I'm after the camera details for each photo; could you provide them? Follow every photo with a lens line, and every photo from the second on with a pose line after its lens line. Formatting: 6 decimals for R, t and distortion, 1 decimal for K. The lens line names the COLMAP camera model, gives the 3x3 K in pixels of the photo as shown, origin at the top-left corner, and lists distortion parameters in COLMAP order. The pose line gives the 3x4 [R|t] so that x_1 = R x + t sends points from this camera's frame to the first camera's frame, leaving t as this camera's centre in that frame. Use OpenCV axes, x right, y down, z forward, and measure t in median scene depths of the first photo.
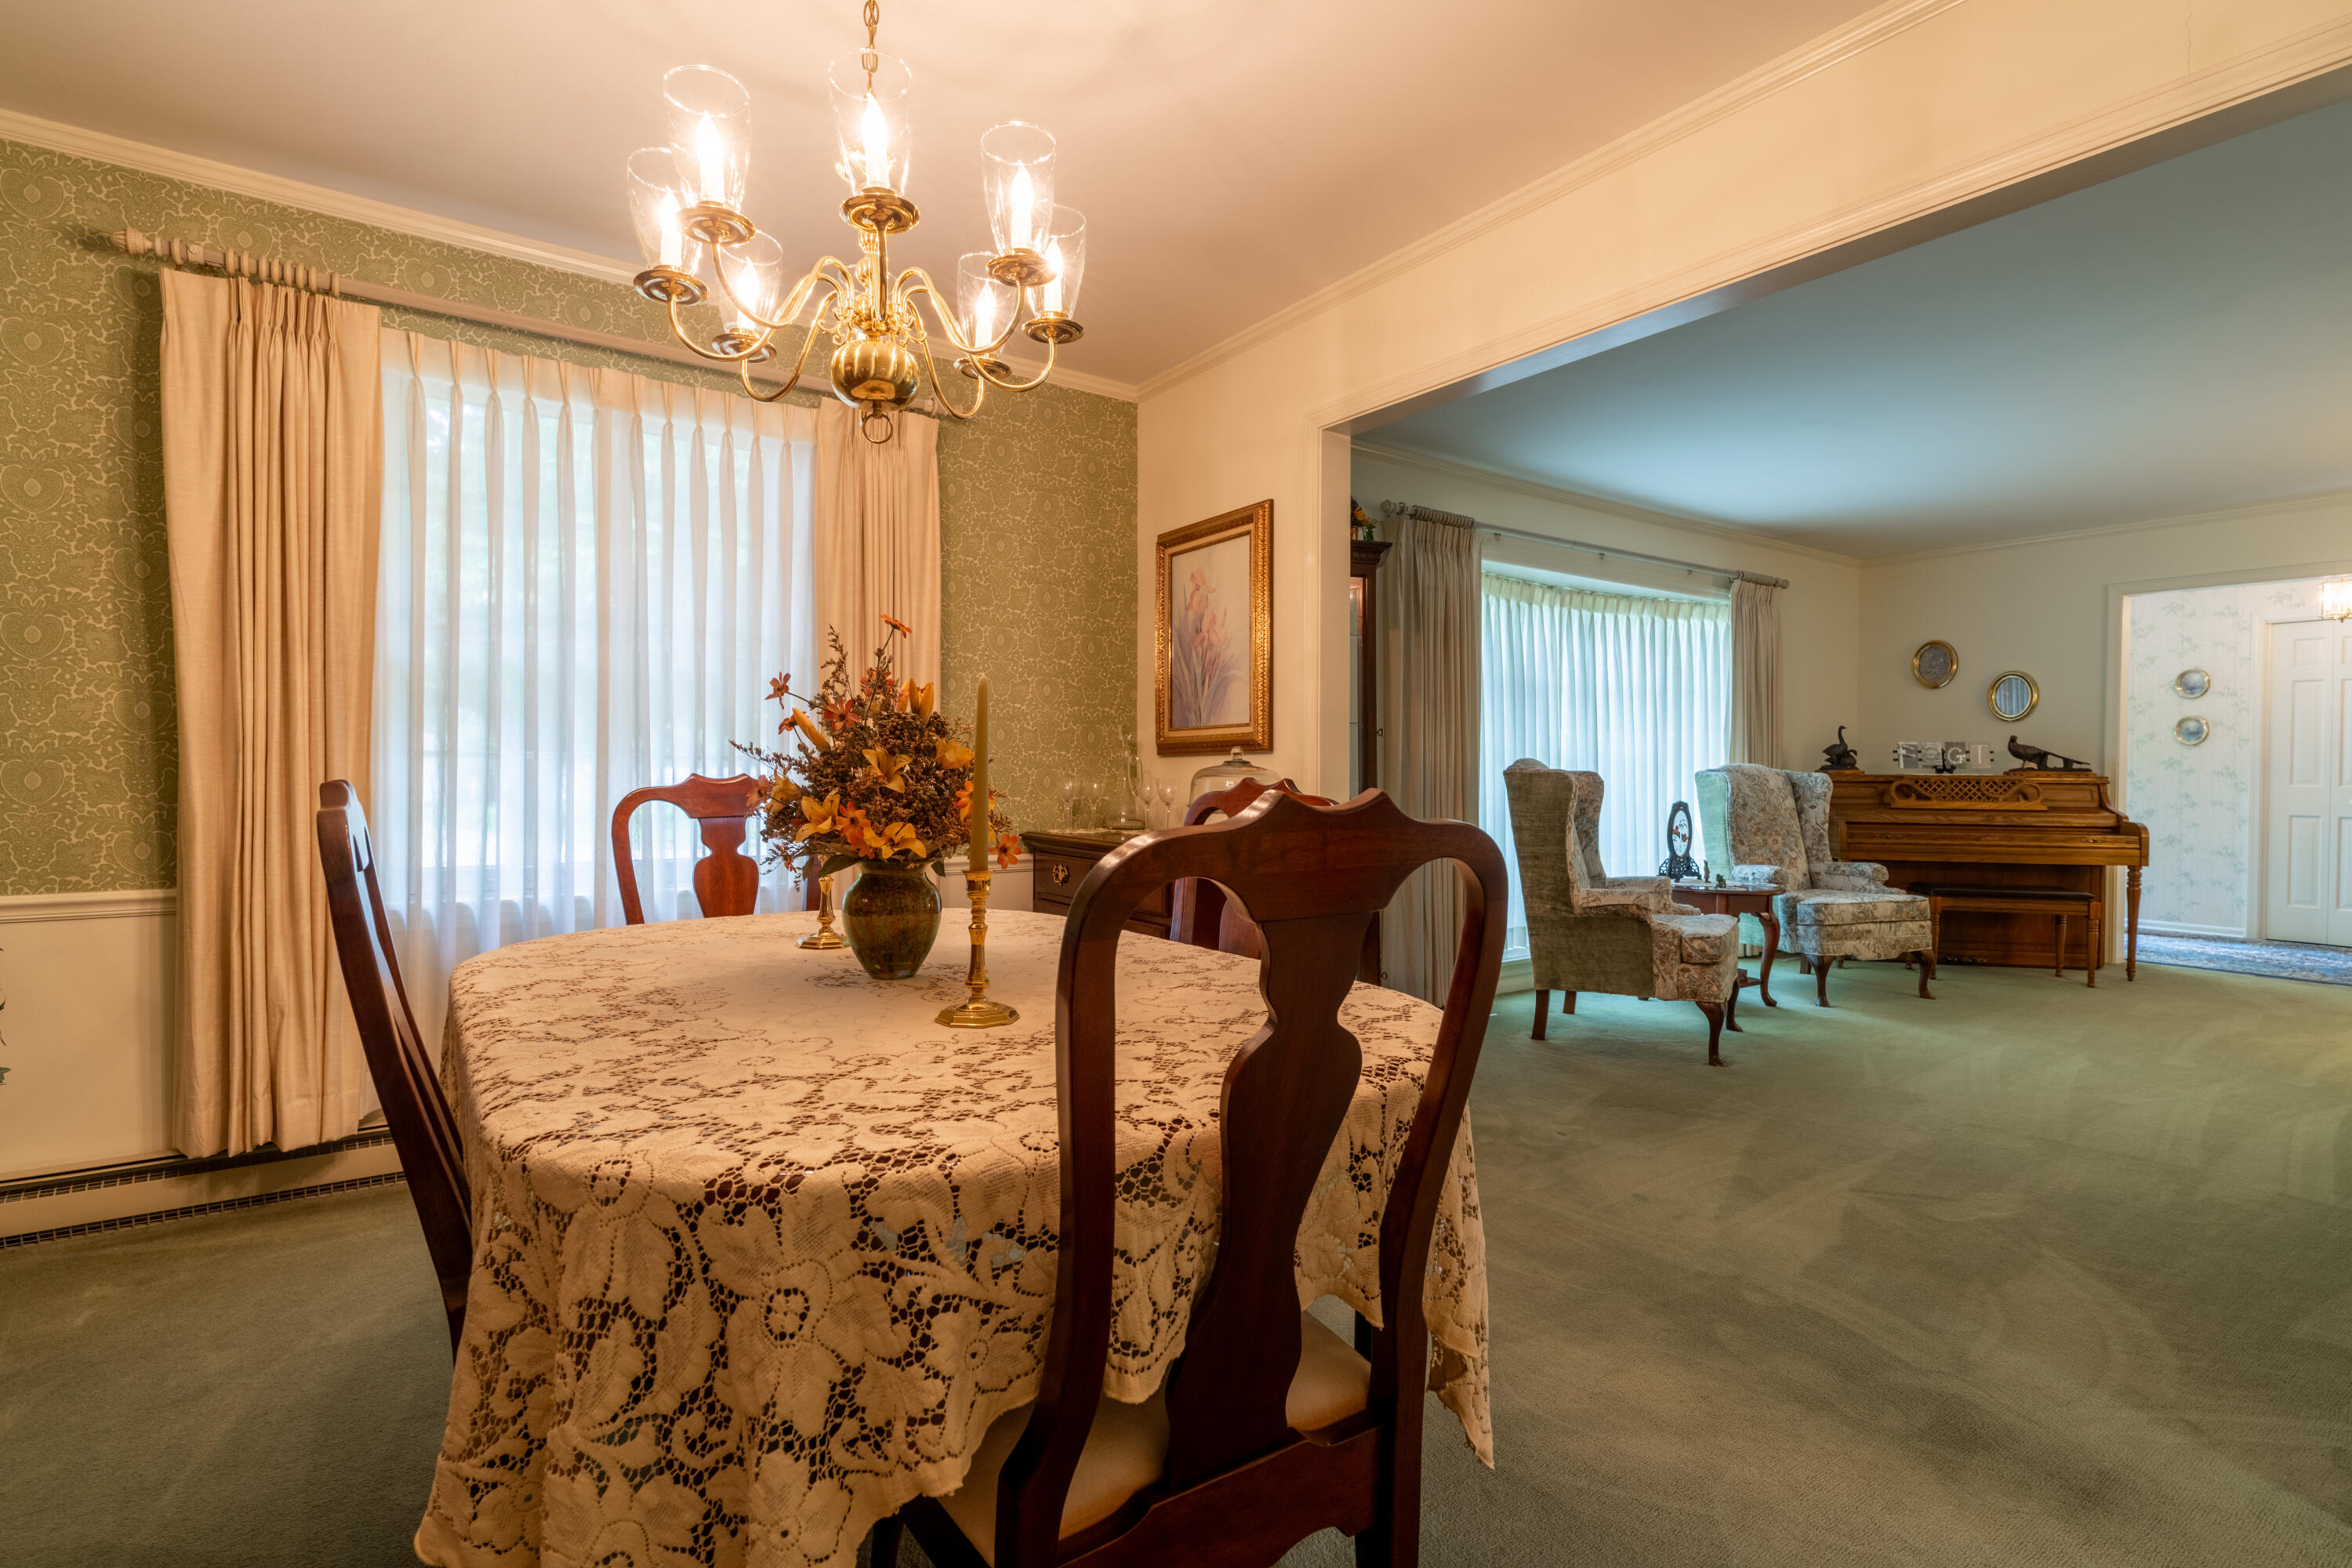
lens RADIAL K [[1199.3, 0, 1173.6], [0, 1199.3, 773.4], [0, 0, 1]] dist [-0.031548, -0.000415]
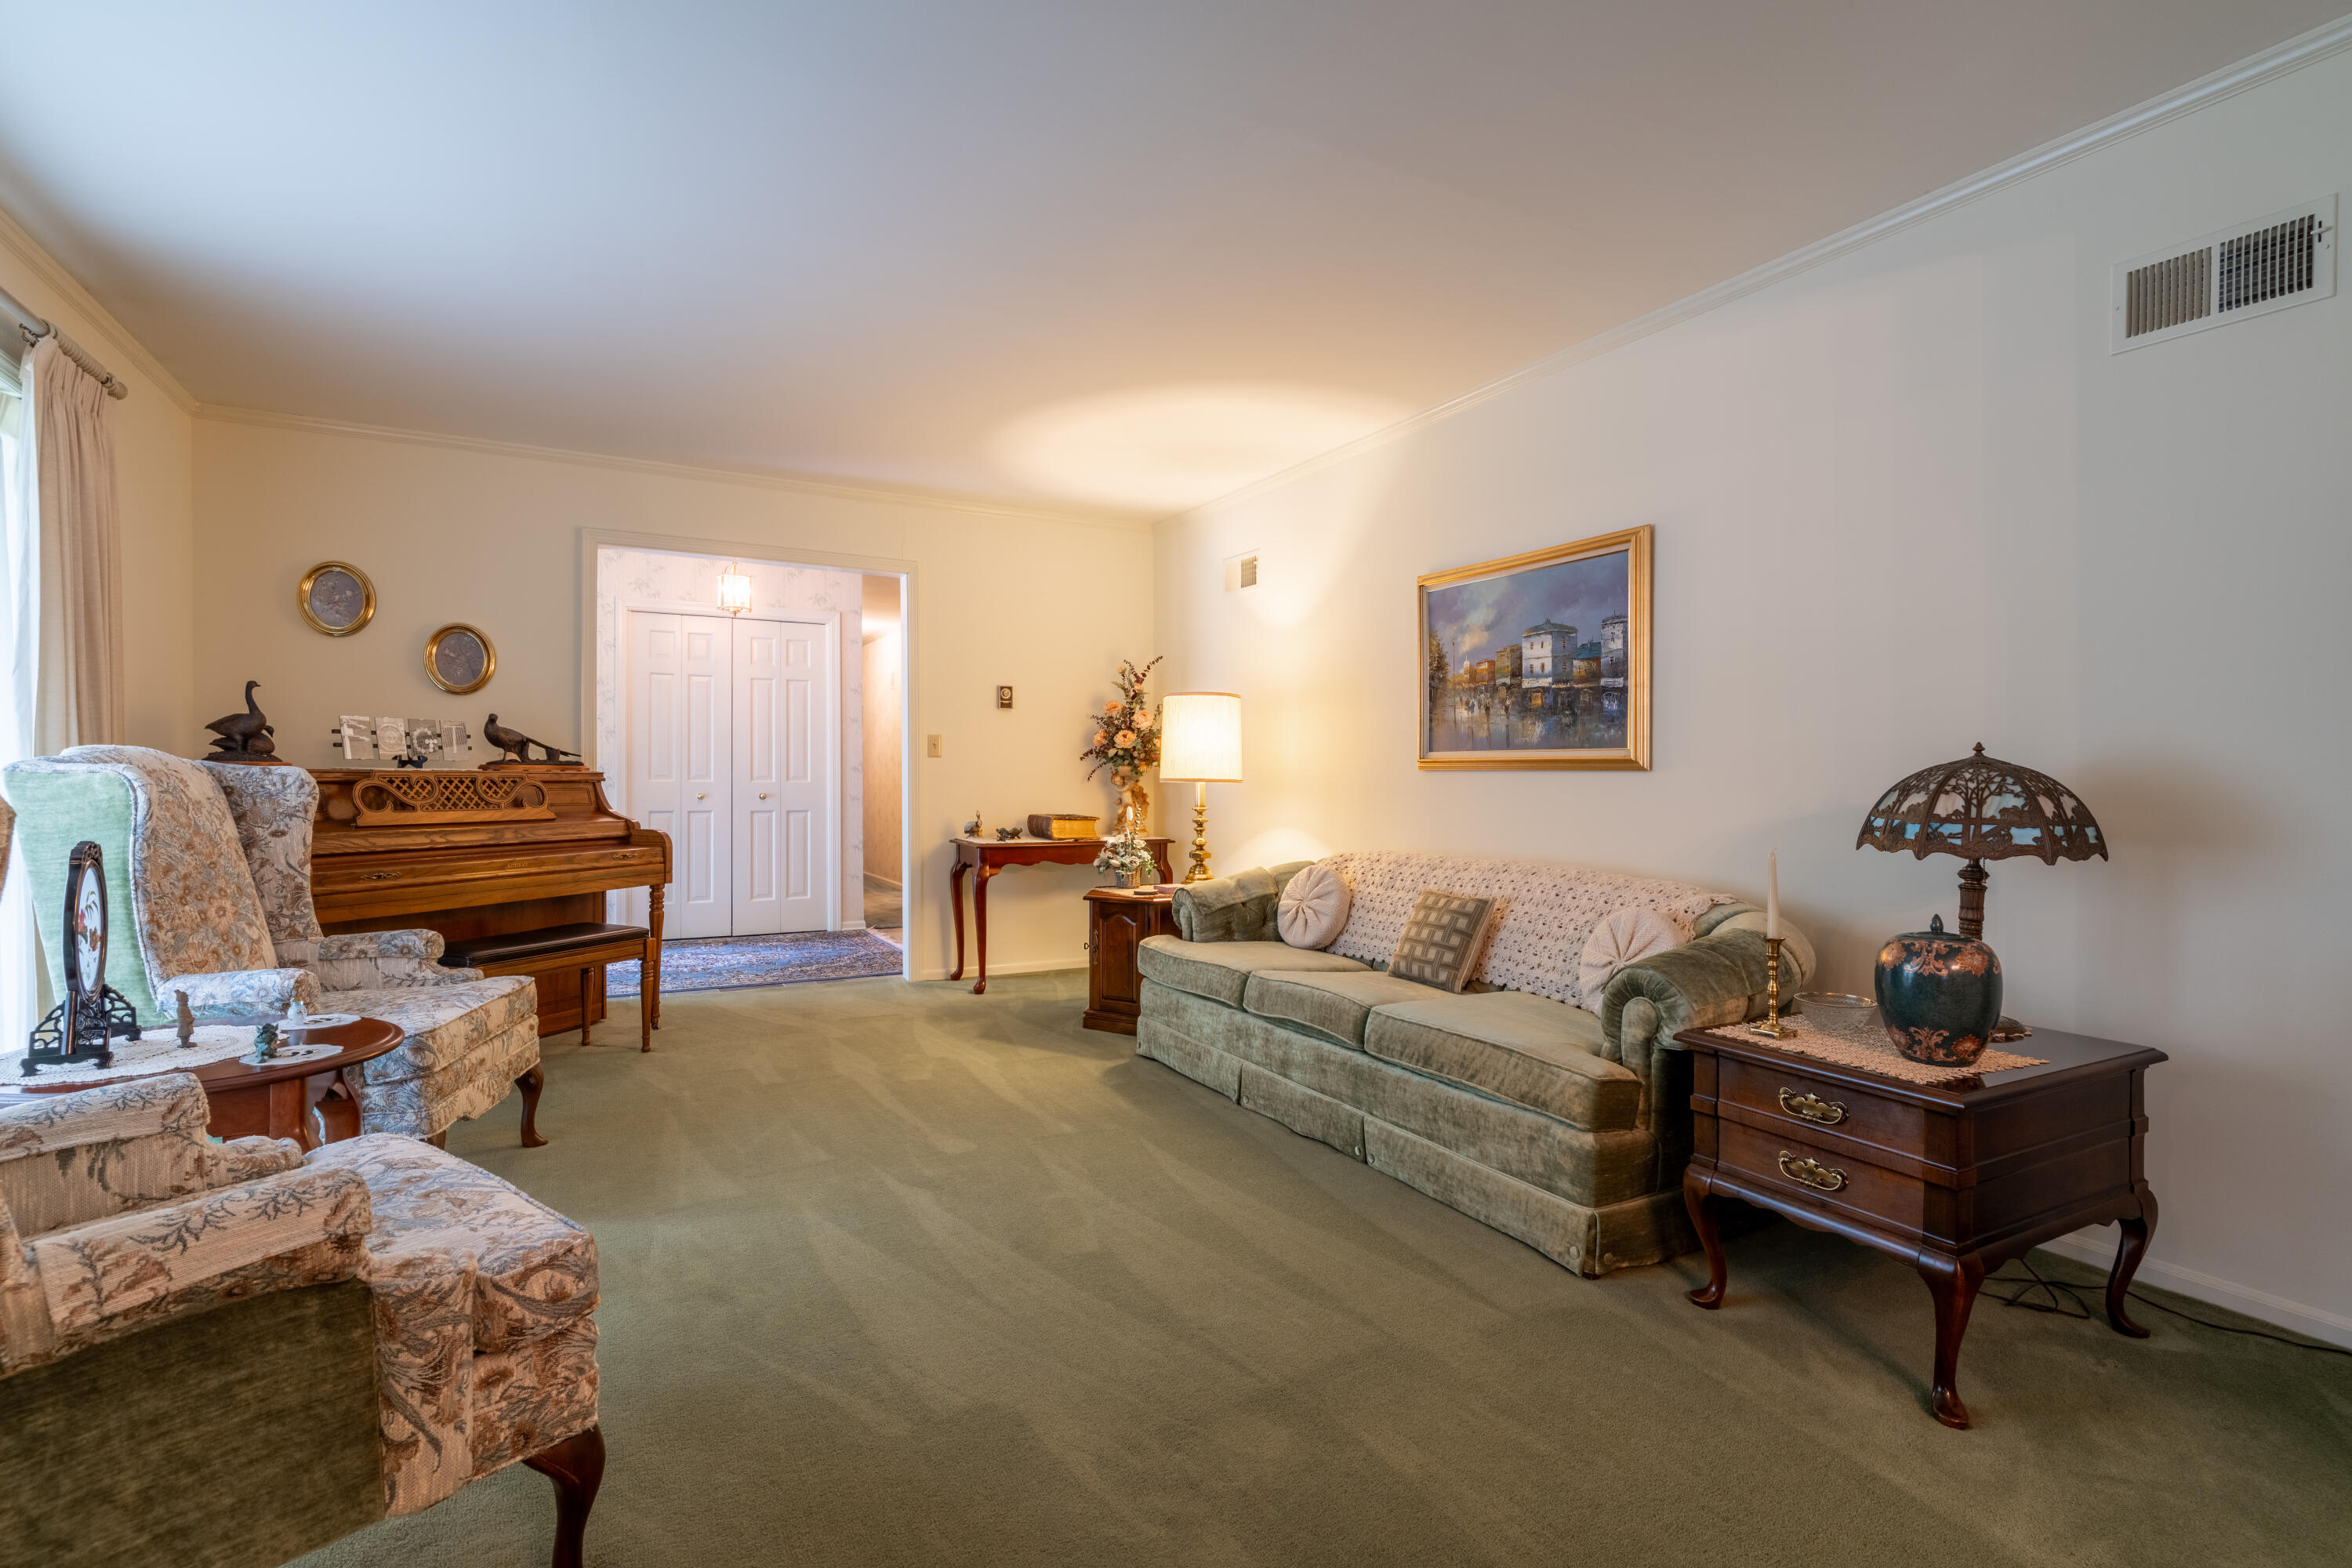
lens RADIAL K [[1135.6, 0, 1185.3], [0, 1135.6, 770.2], [0, 0, 1]] dist [0.003594, -0.000895]
pose [[0.137463, -0.001960, 0.990505, 0.099703], [-0.000446, 0.999998, 0.002041, -0.000222], [-0.990507, -0.000723, 0.137462, 0.512813]]
